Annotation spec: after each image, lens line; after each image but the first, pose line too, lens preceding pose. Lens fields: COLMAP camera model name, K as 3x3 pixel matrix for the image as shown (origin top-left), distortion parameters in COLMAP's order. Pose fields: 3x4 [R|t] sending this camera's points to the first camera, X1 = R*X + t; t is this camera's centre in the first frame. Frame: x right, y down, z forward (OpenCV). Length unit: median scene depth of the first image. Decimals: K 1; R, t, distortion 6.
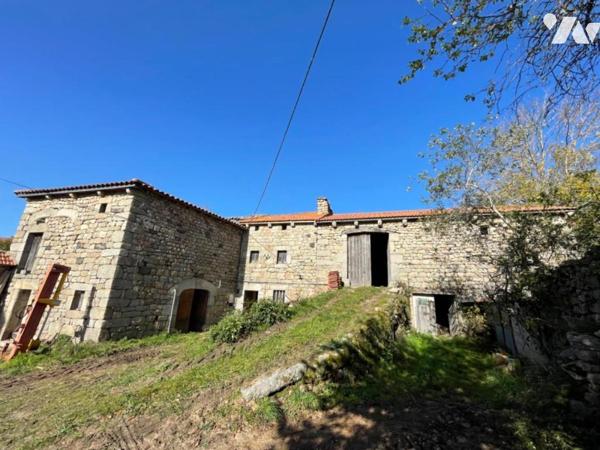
lens RADIAL K [[244.1, 0, 298.5], [0, 244.1, 222.8], [0, 0, 1]] dist [-0.003020, -0.000656]
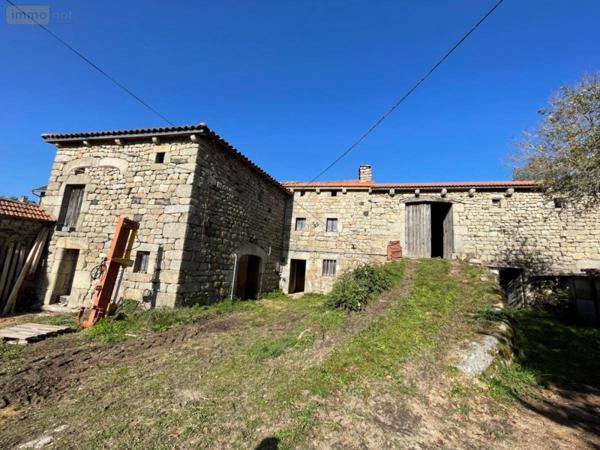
lens RADIAL K [[244.1, 0, 298.4], [0, 244.1, 222.8], [0, 0, 1]] dist [-0.003020, -0.000656]
pose [[0.998398, 0.035034, 0.044434, -0.304285], [-0.039365, 0.994142, 0.100660, 0.053460], [-0.040647, -0.102248, 0.993928, 0.093630]]
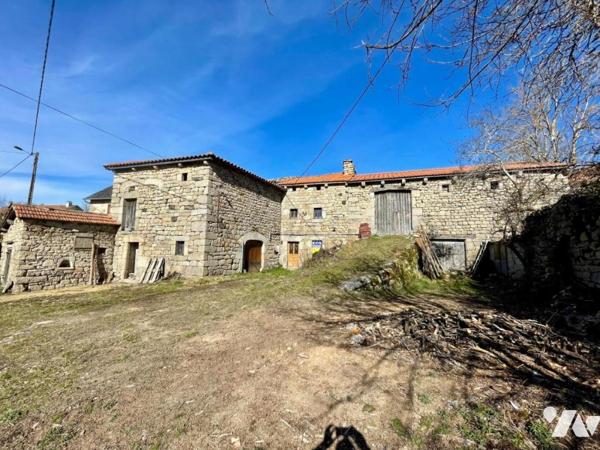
lens RADIAL K [[244.1, 0, 298.7], [0, 244.1, 222.2], [0, 0, 1]] dist [-0.003020, -0.000656]
pose [[0.999341, -0.026811, -0.024470, -0.169271], [0.030403, 0.986535, 0.160702, -0.013496], [0.019832, -0.161340, 0.986700, -0.226425]]
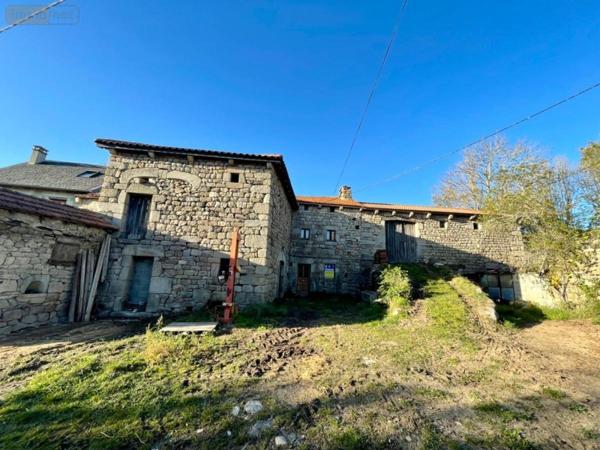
lens RADIAL K [[244.1, 0, 299.8], [0, 244.1, 222.2], [0, 0, 1]] dist [-0.003020, -0.000656]
pose [[0.938590, 0.077089, 0.336312, -0.764199], [-0.104085, 0.992573, 0.062968, 0.025628], [-0.328960, -0.094107, 0.939643, -0.033945]]
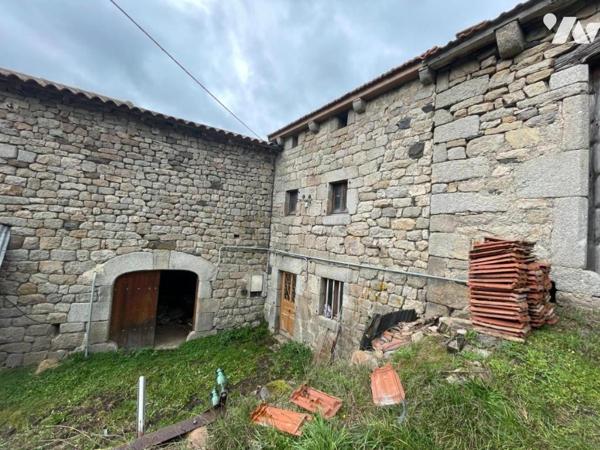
lens RADIAL K [[244.1, 0, 300.2], [0, 244.1, 222.4], [0, 0, 1]] dist [-0.003020, -0.000656]
pose [[0.819244, -0.024915, -0.572904, 0.137495], [0.133804, 0.979784, 0.148727, 0.143423], [0.557616, -0.198500, 0.806016, 0.815365]]
